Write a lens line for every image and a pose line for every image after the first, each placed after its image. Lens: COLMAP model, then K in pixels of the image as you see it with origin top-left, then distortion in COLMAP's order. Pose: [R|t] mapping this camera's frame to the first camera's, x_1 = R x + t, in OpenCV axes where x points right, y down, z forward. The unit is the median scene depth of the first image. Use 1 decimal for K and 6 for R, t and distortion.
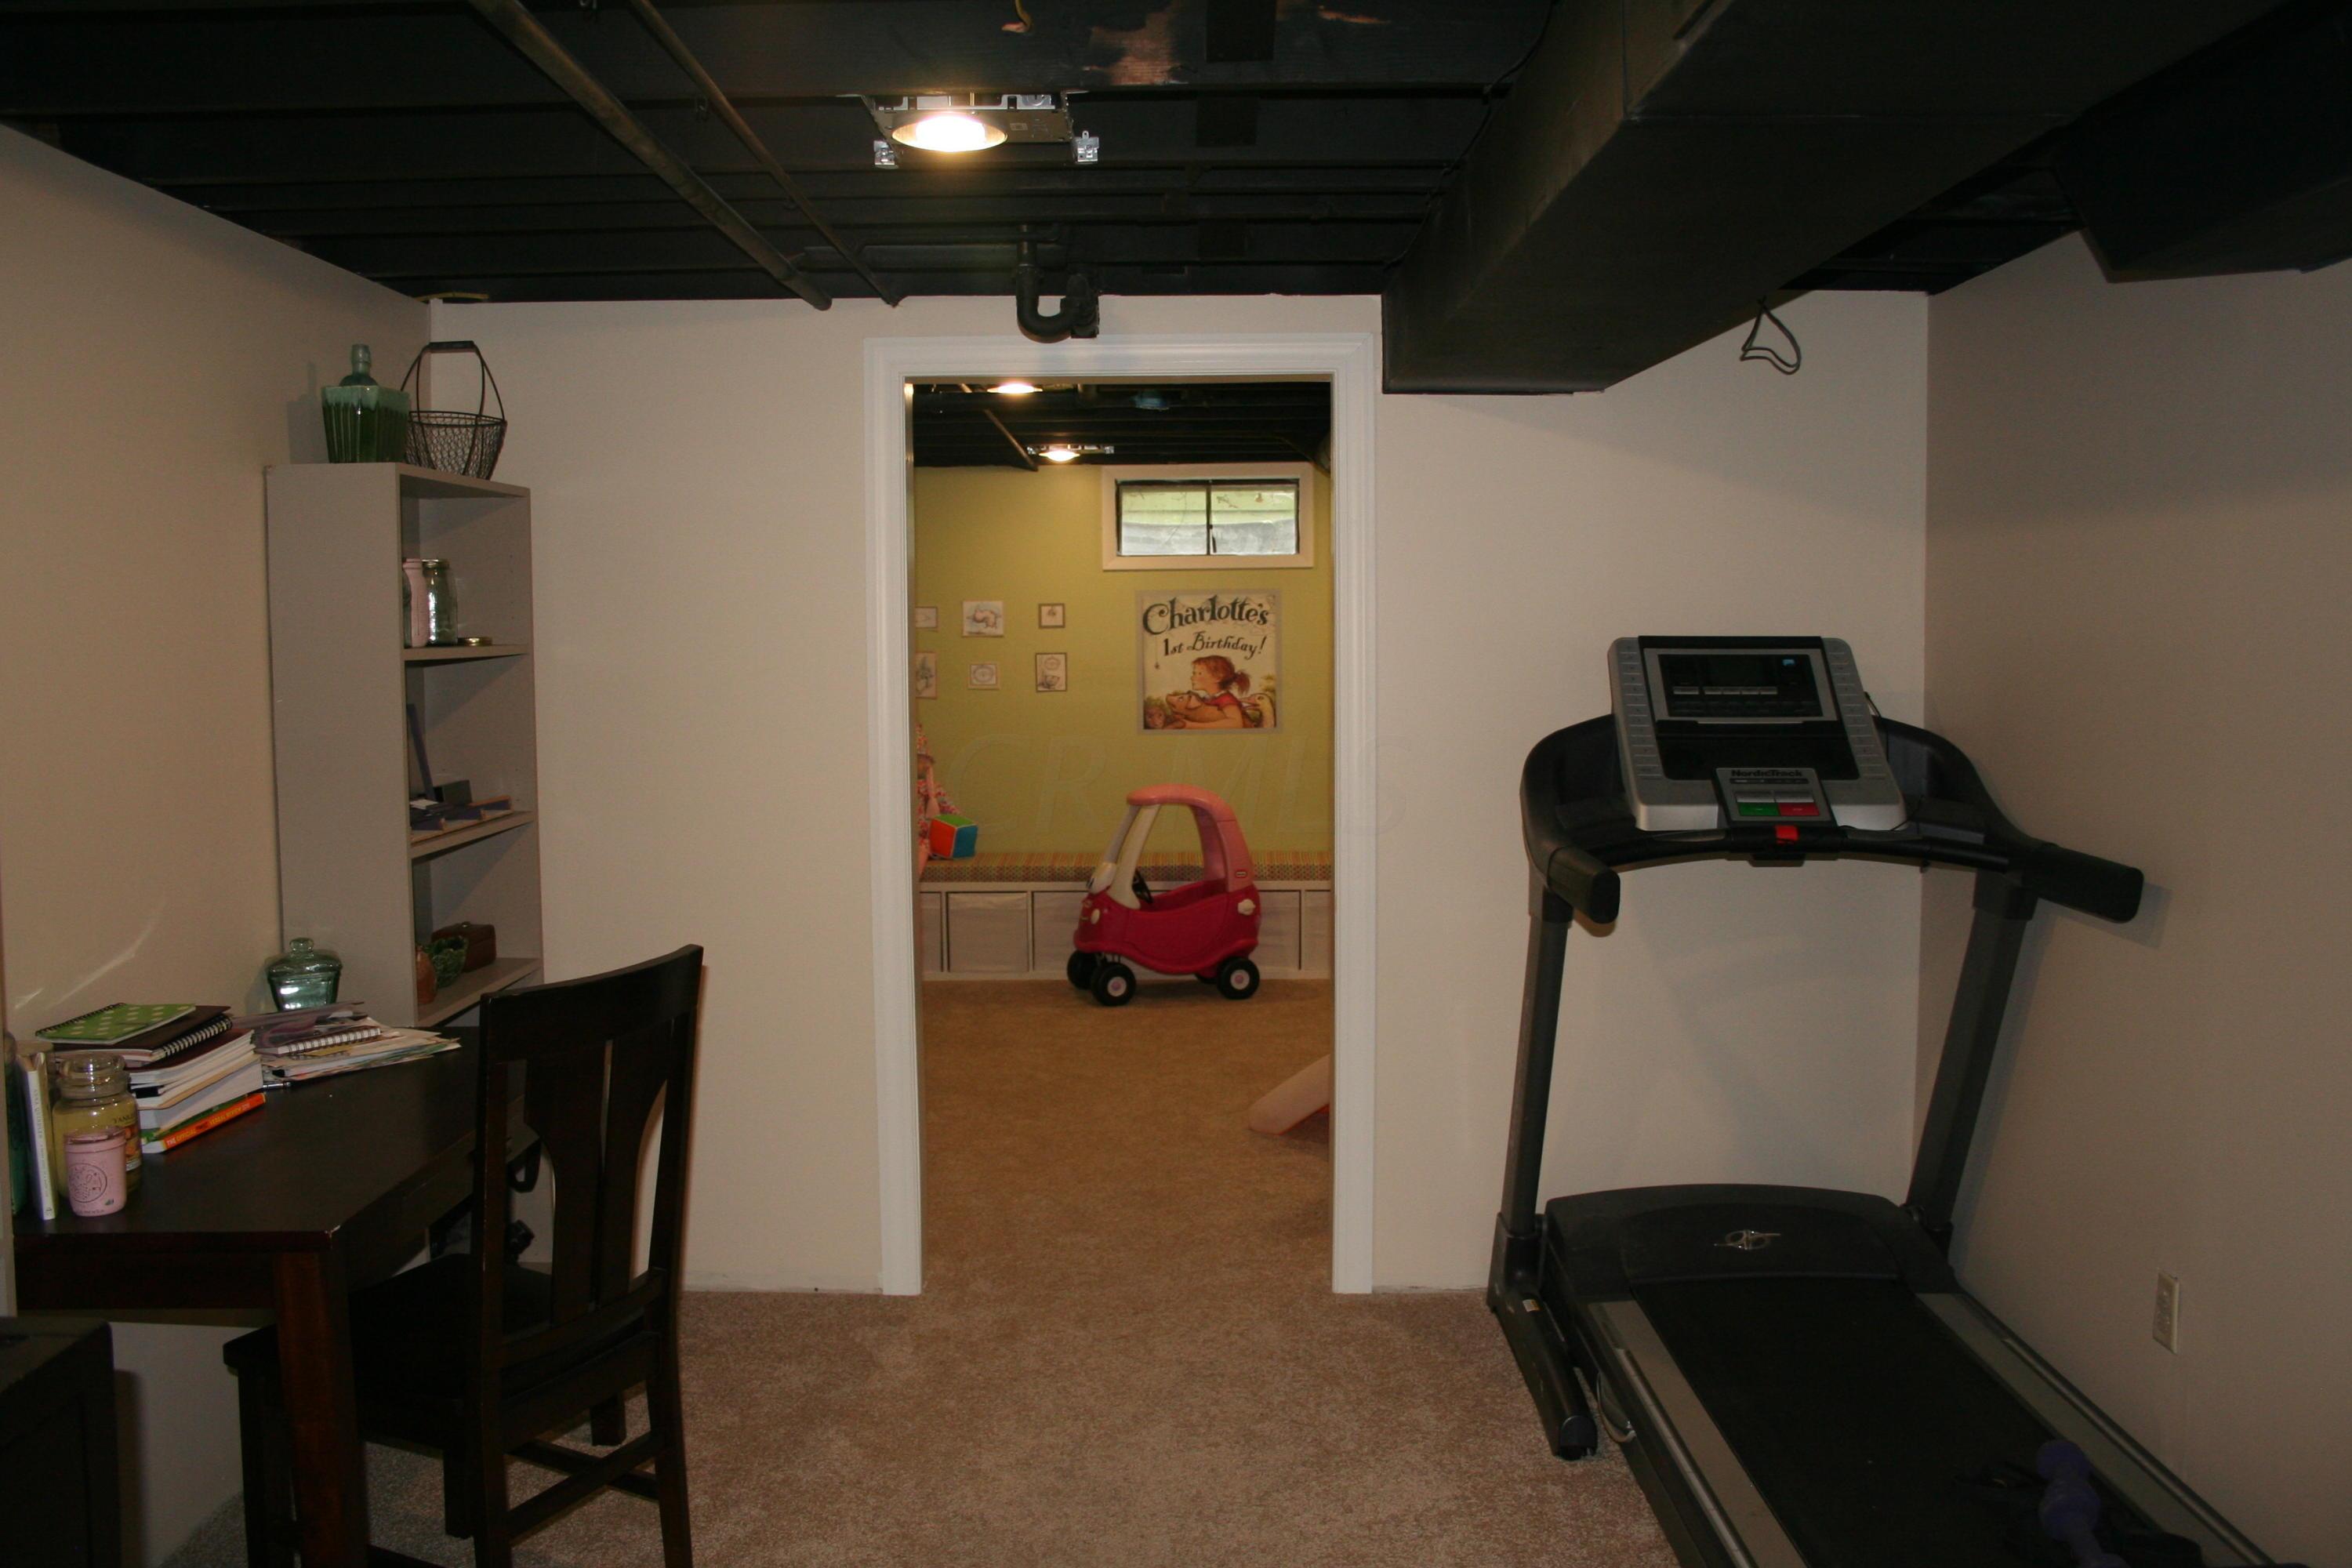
lens RADIAL K [[1970.9, 0, 1177.4], [0, 1970.9, 782.2], [0, 0, 1]] dist [-0.145057, 0.091142]
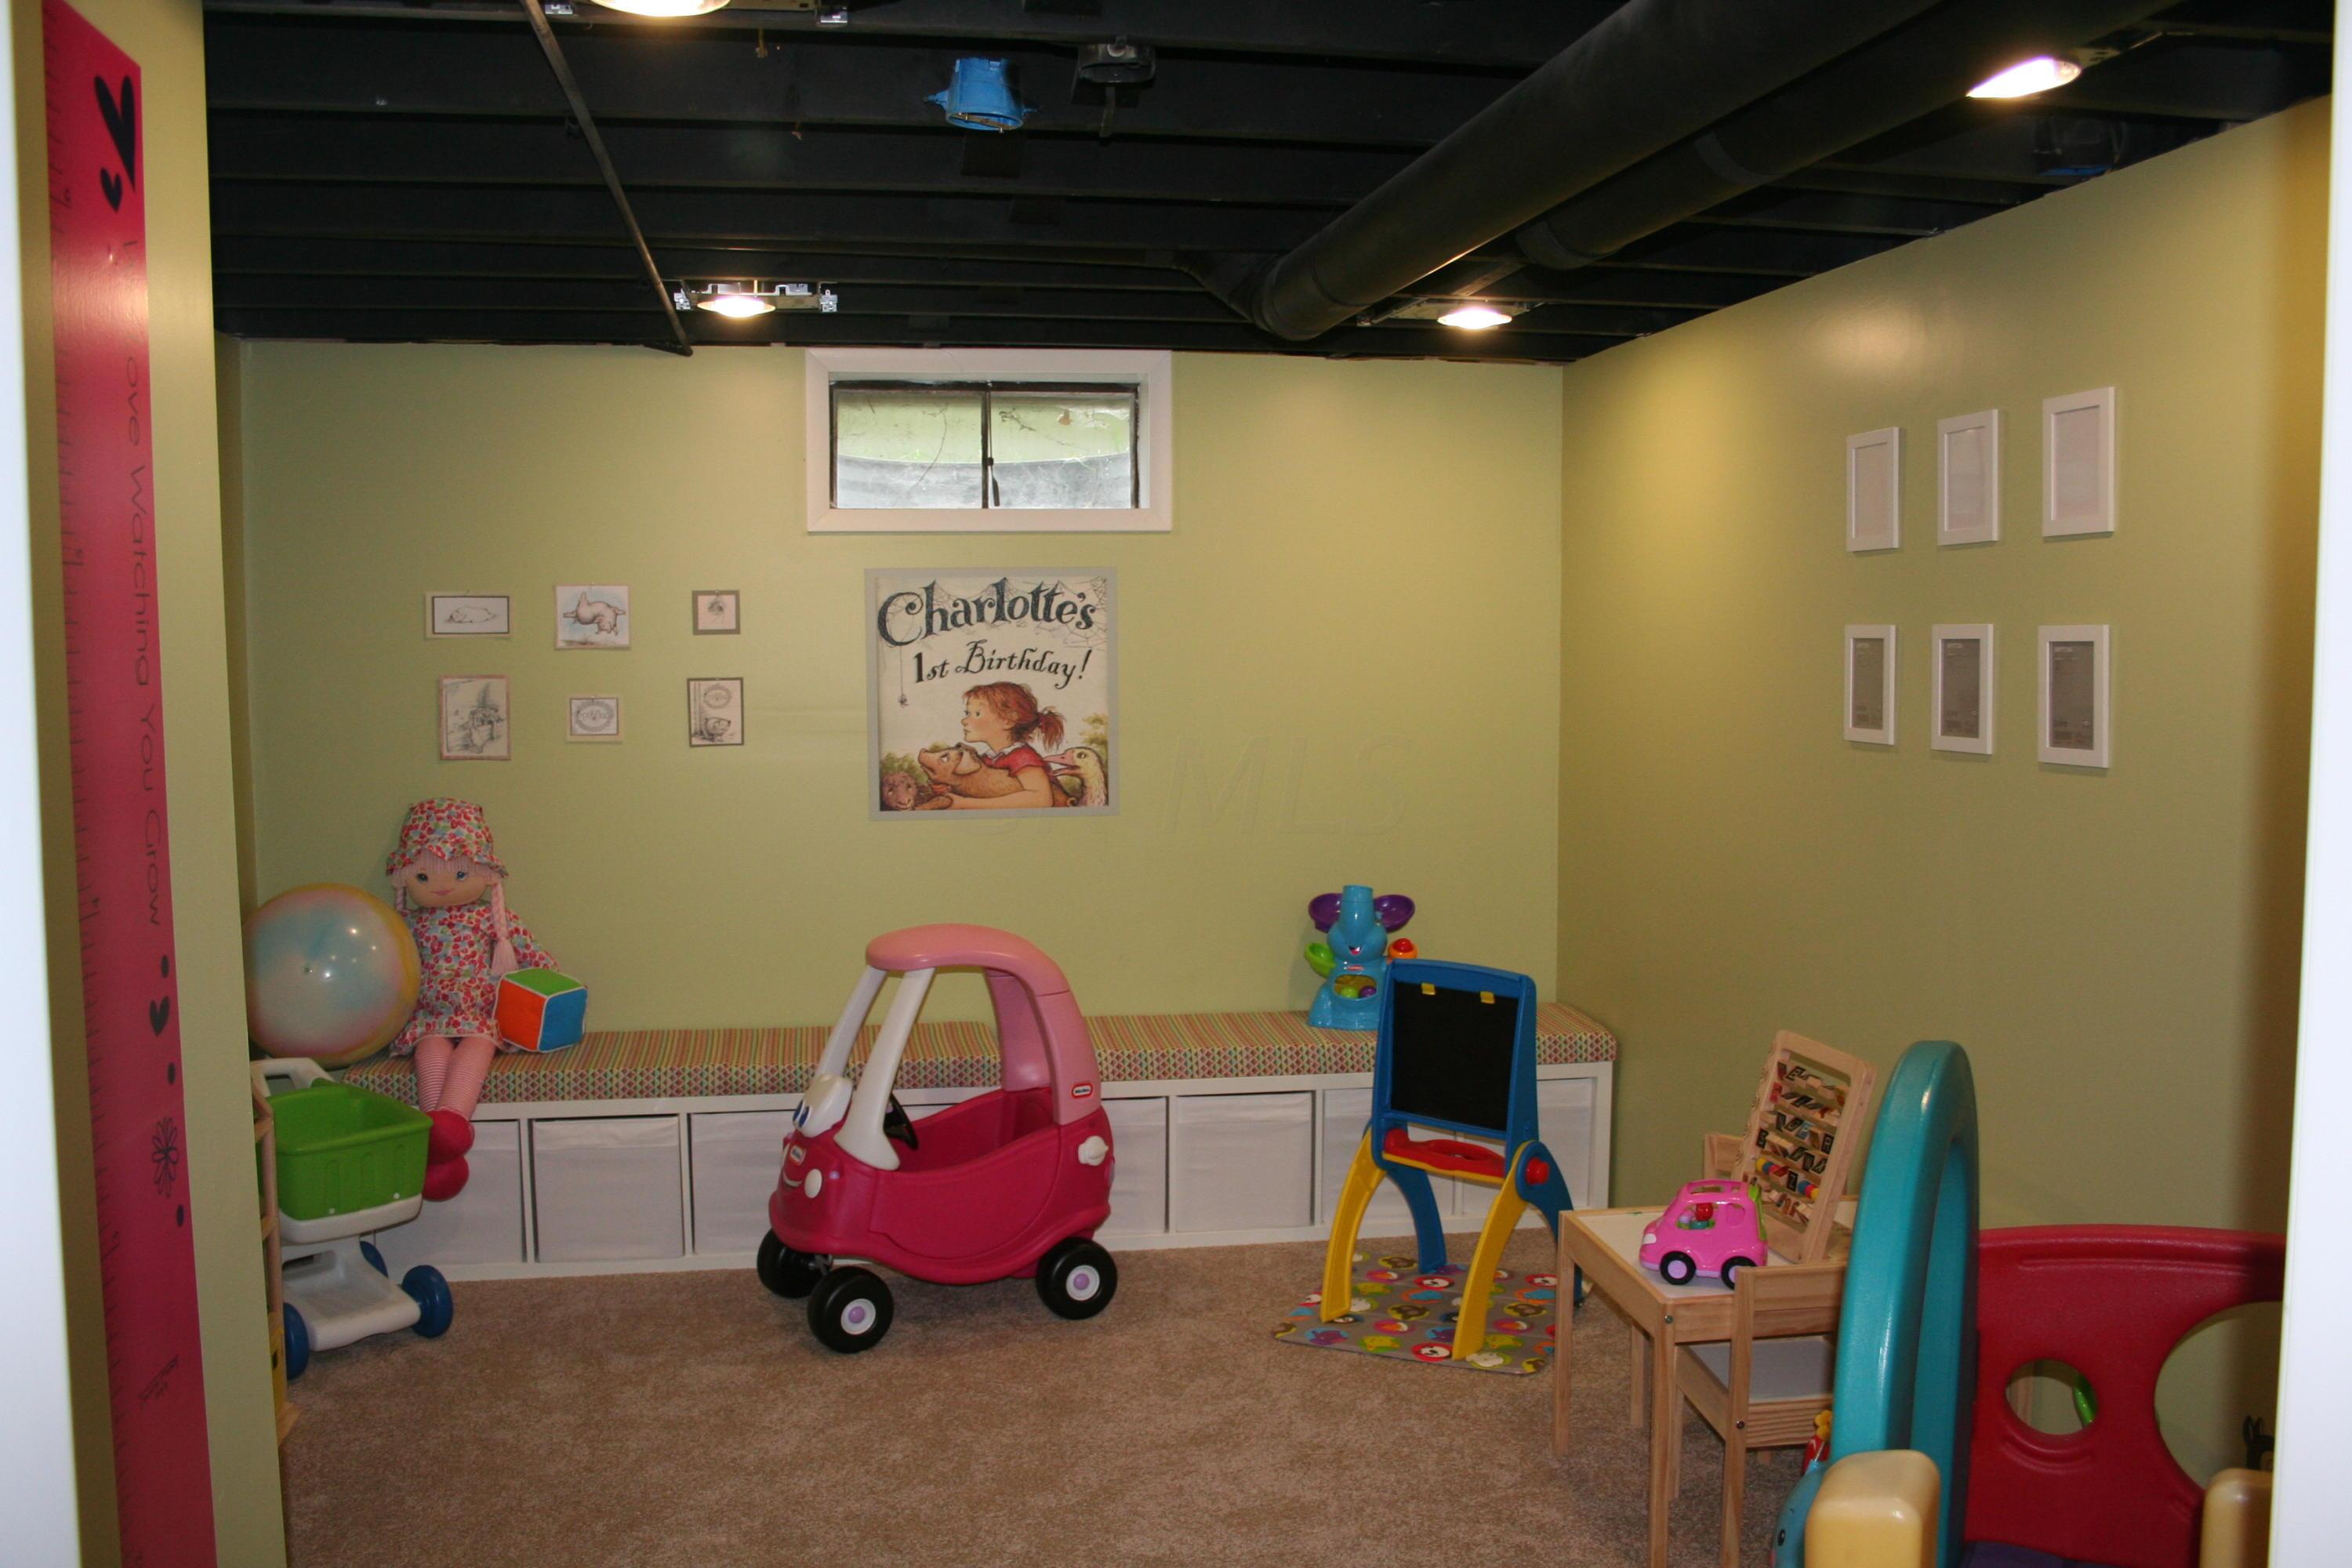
lens RADIAL K [[1970.9, 0, 1171.1], [0, 1970.9, 779.1], [0, 0, 1]] dist [-0.145057, 0.091142]
pose [[0.984396, -0.007833, 0.175793, -0.034348], [0.008794, 0.999950, -0.004690, -0.032731], [-0.175748, 0.006162, 0.984416, 0.422724]]
